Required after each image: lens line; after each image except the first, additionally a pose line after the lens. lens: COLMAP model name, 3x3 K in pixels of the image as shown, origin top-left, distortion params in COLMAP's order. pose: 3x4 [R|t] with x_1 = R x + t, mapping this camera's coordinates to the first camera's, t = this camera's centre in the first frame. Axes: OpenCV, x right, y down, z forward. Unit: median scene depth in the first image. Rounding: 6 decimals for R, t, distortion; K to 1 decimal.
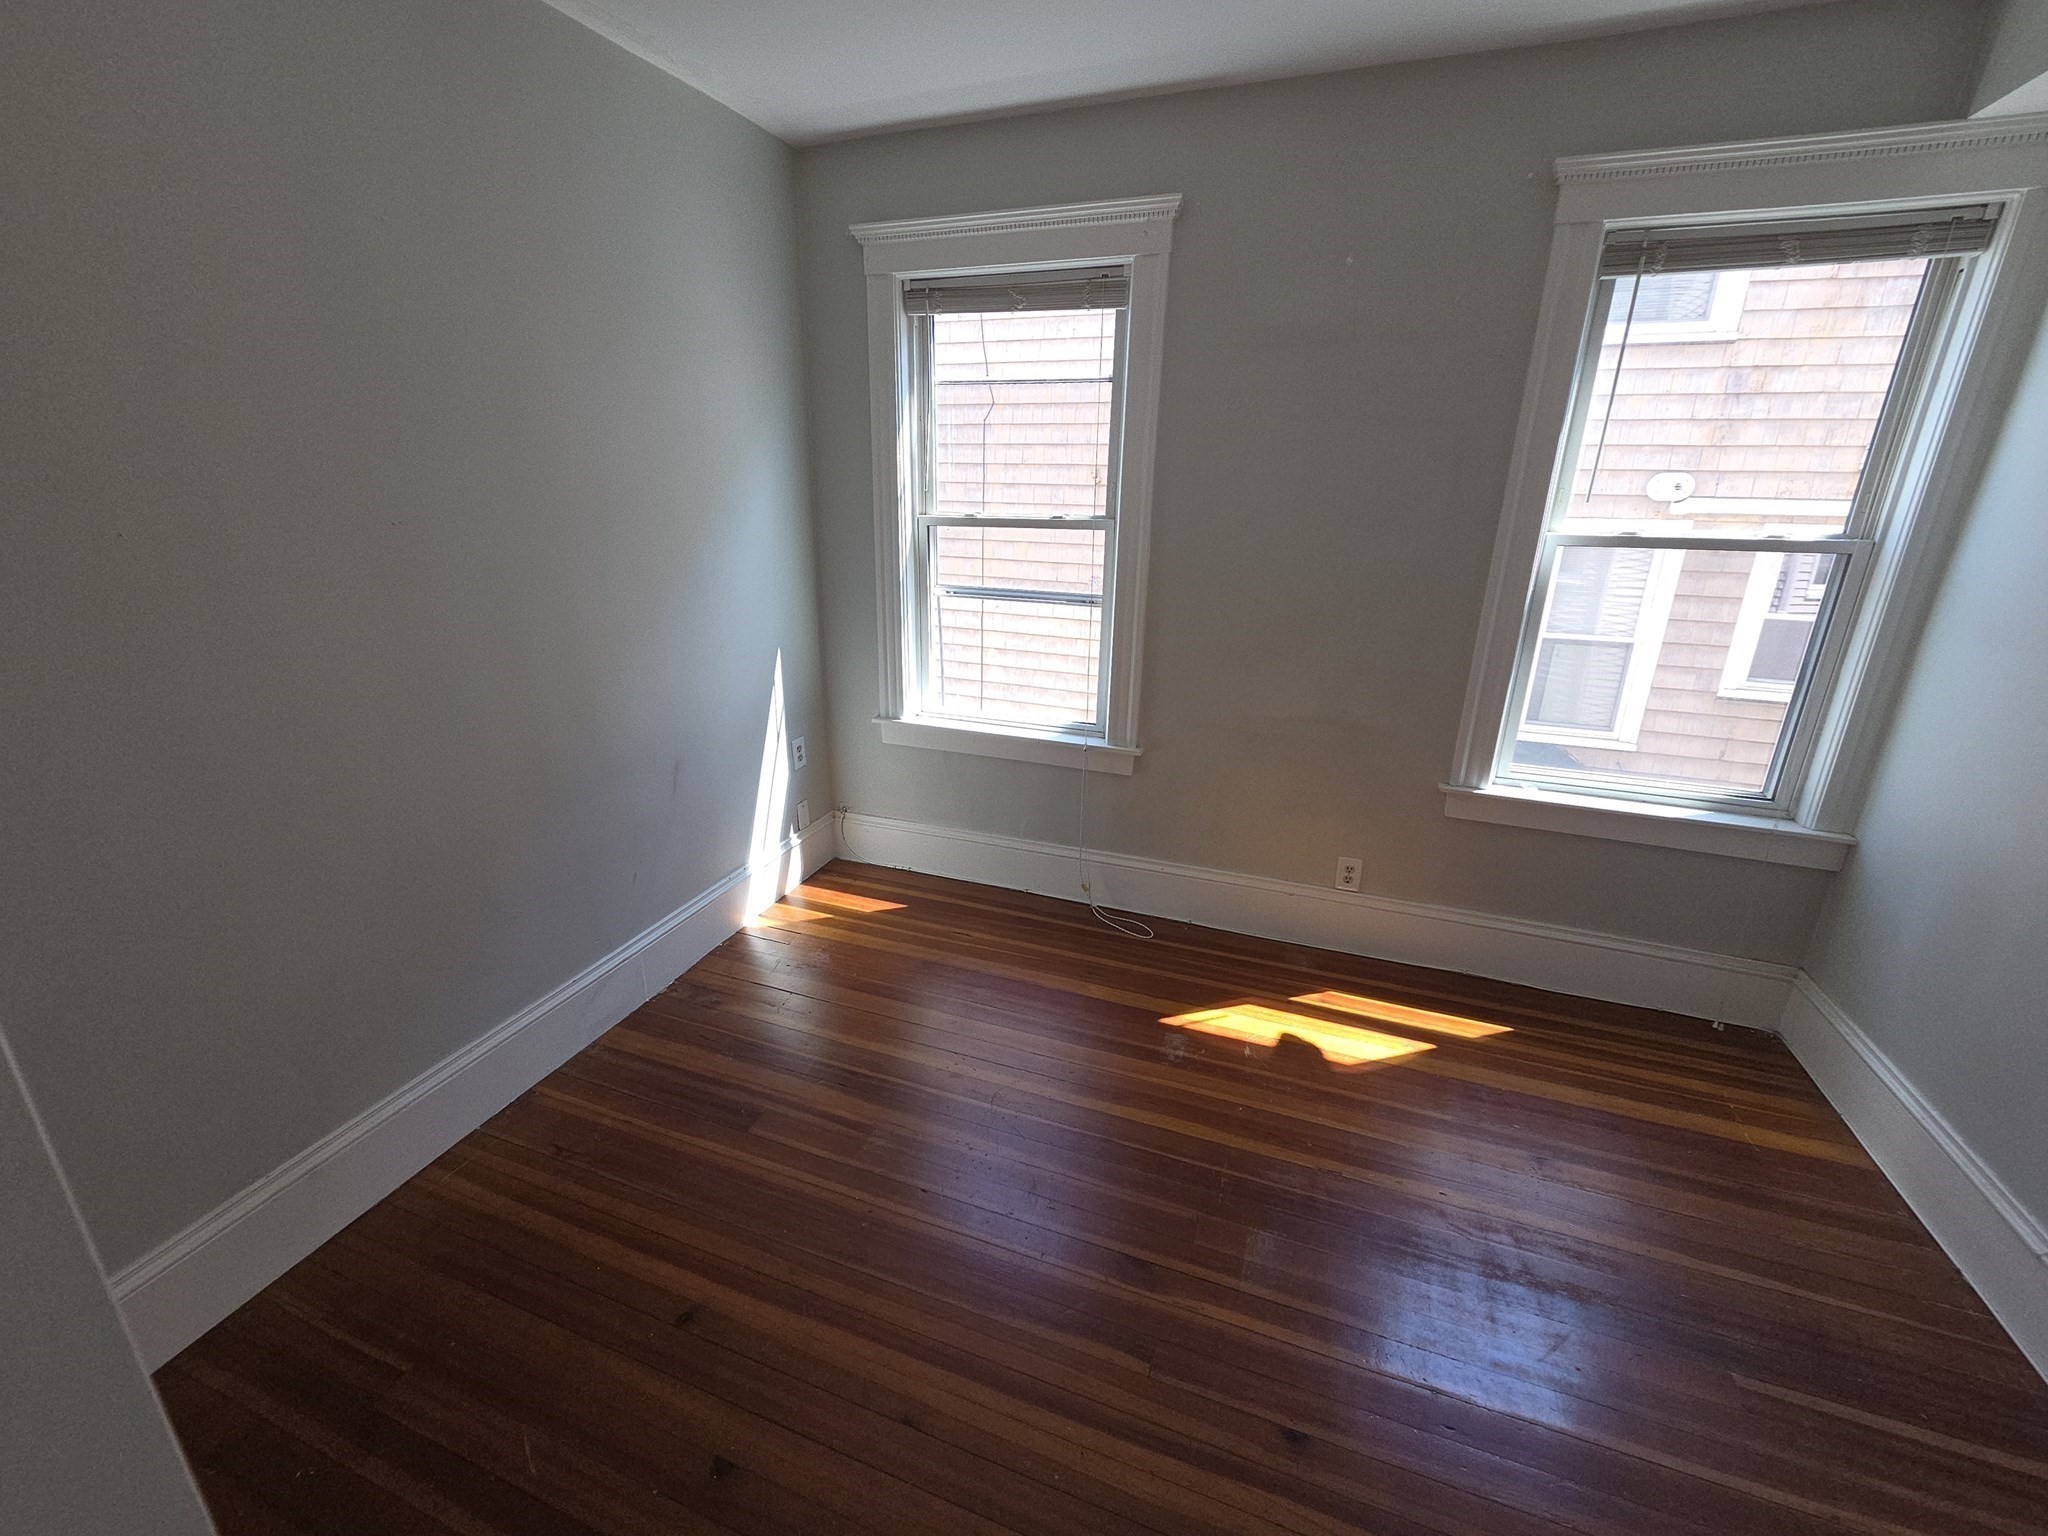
lens RADIAL K [[846.0, 0, 1009.1], [0, 846.0, 761.8], [0, 0, 1]] dist [0.023449, 0.000020]
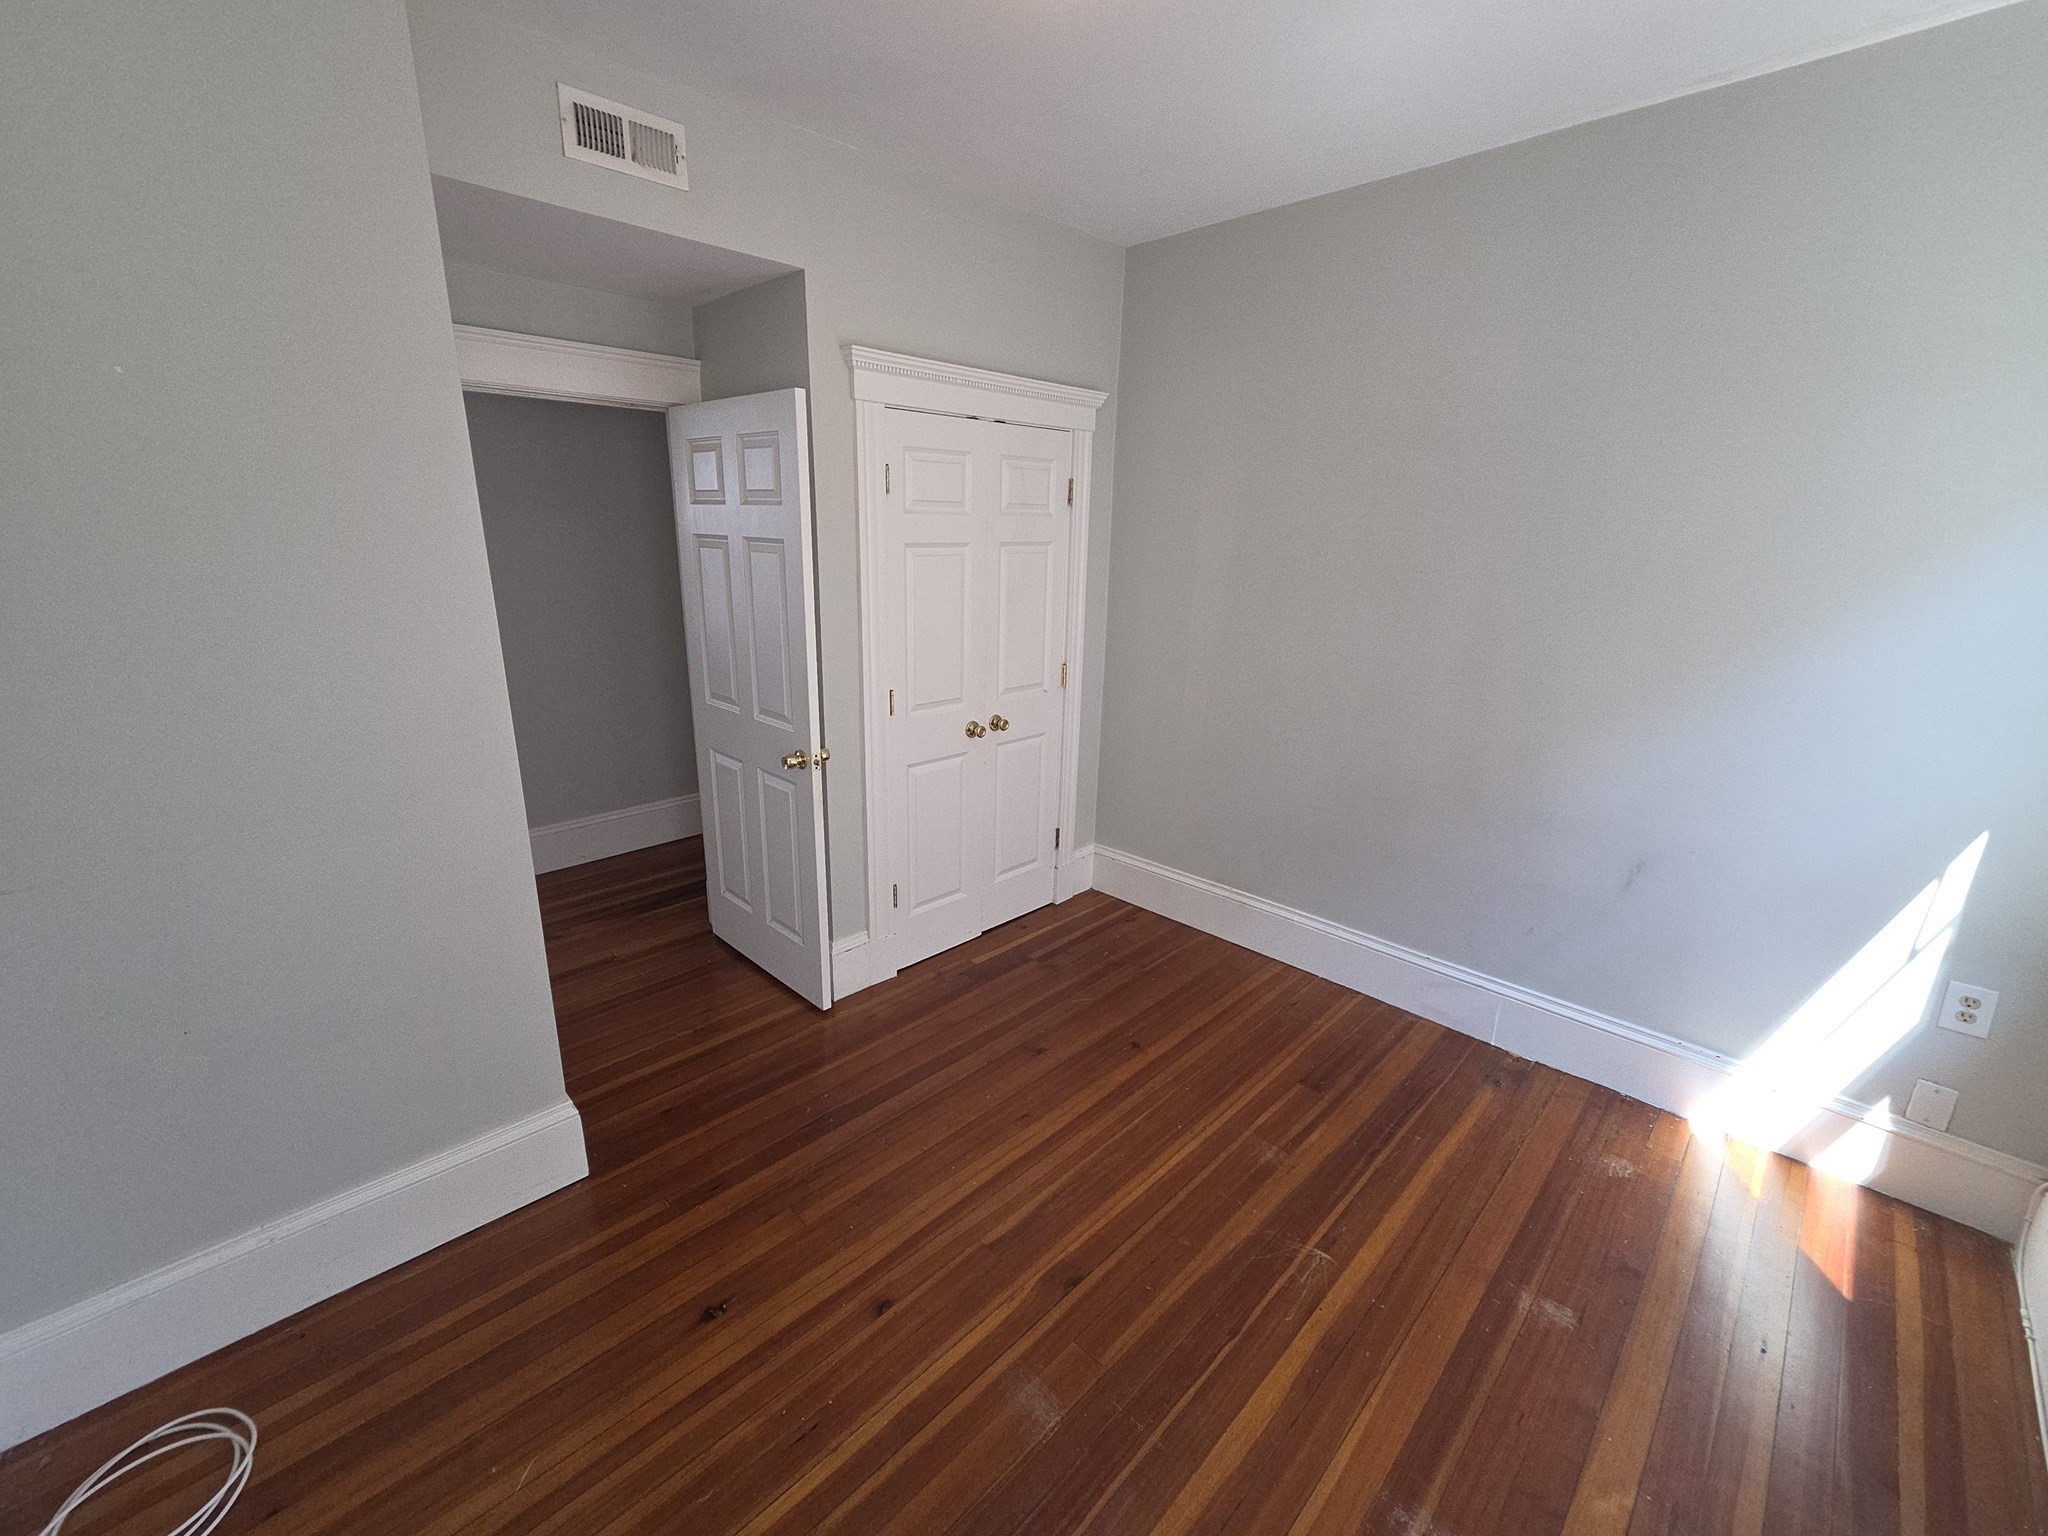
lens RADIAL K [[846.0, 0, 1009.1], [0, 846.0, 761.8], [0, 0, 1]] dist [0.023449, 0.000020]
pose [[-0.409055, 0.230817, -0.882835, 0.667556], [-0.316892, 0.871335, 0.374640, -0.225353], [0.855718, 0.433011, -0.283280, 0.676797]]
